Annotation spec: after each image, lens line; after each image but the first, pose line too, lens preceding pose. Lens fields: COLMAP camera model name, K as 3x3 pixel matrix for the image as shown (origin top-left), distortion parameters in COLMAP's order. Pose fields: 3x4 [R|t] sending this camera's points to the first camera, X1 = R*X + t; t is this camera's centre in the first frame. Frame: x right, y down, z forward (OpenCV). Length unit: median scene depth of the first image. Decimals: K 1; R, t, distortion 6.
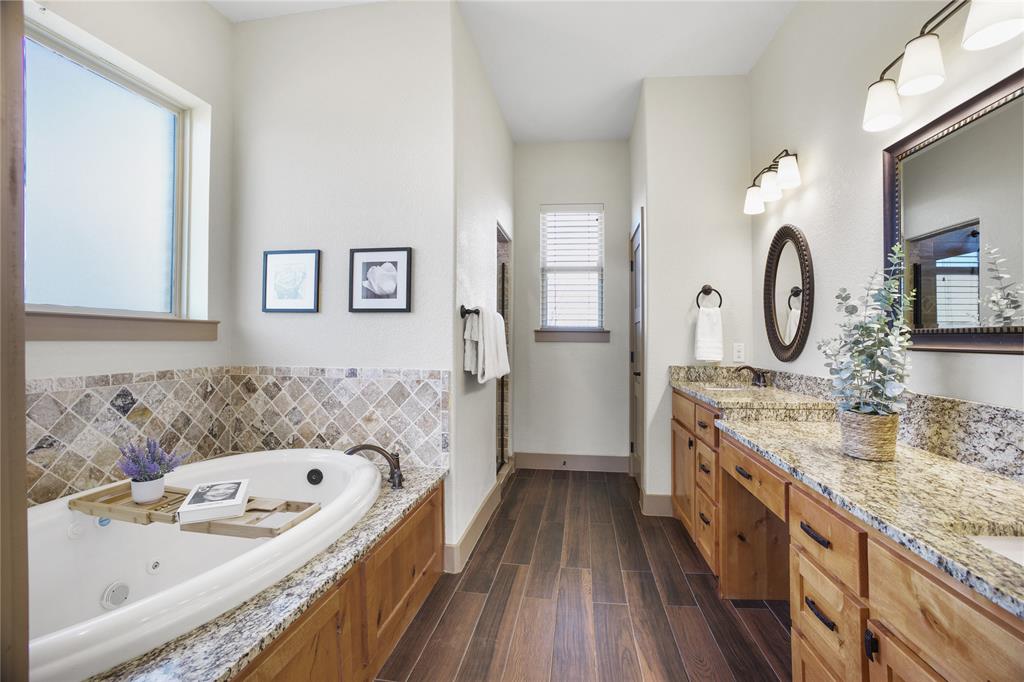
lens RADIAL K [[464.7, 0, 514.8], [0, 464.7, 341.0], [0, 0, 1]] dist [-0.064130, 0.002283]
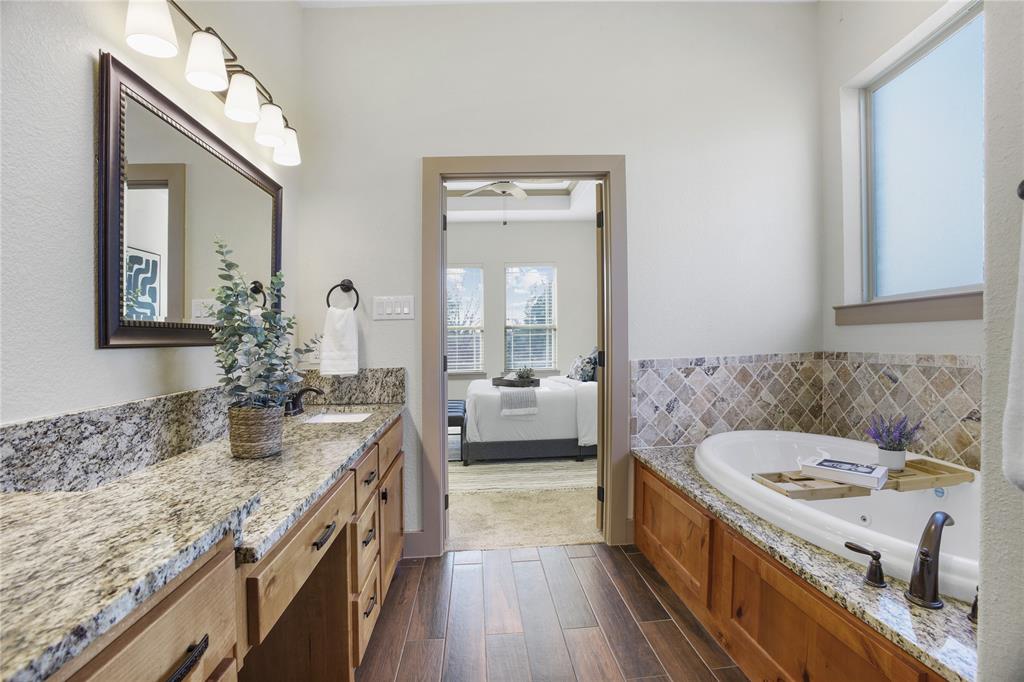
lens RADIAL K [[464.7, 0, 512.2], [0, 464.7, 340.3], [0, 0, 1]] dist [-0.064130, 0.002283]
pose [[-0.971414, -0.001360, -0.237388, 0.319681], [-0.002348, 0.999990, 0.003880, 0.004083], [0.237380, 0.004327, -0.971407, 1.369584]]
